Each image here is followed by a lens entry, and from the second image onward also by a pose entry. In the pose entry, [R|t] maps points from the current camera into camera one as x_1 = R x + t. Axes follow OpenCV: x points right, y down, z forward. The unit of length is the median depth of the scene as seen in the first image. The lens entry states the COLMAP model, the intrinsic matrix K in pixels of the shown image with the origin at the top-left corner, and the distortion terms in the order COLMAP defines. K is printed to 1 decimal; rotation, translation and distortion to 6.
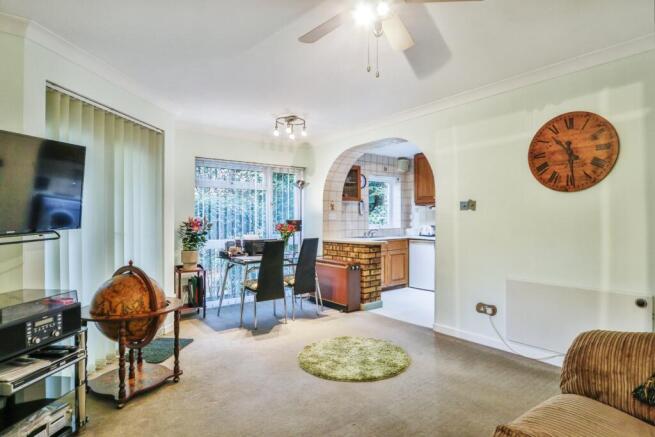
lens RADIAL K [[348.7, 0, 329.2], [0, 348.7, 212.1], [0, 0, 1]] dist [-0.006254, -0.001875]
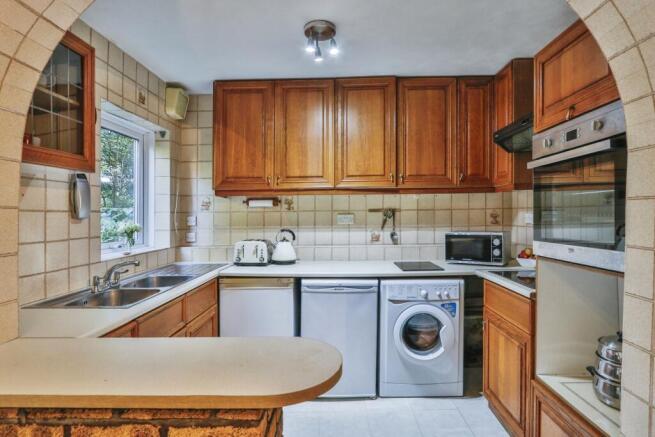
lens RADIAL K [[348.7, 0, 329.2], [0, 348.7, 212.1], [0, 0, 1]] dist [-0.006254, -0.001875]
pose [[0.618435, 0.004373, 0.785823, -0.012695], [-0.012380, 0.999915, 0.004179, -0.002518], [-0.785738, -0.012313, 0.618437, 0.612920]]
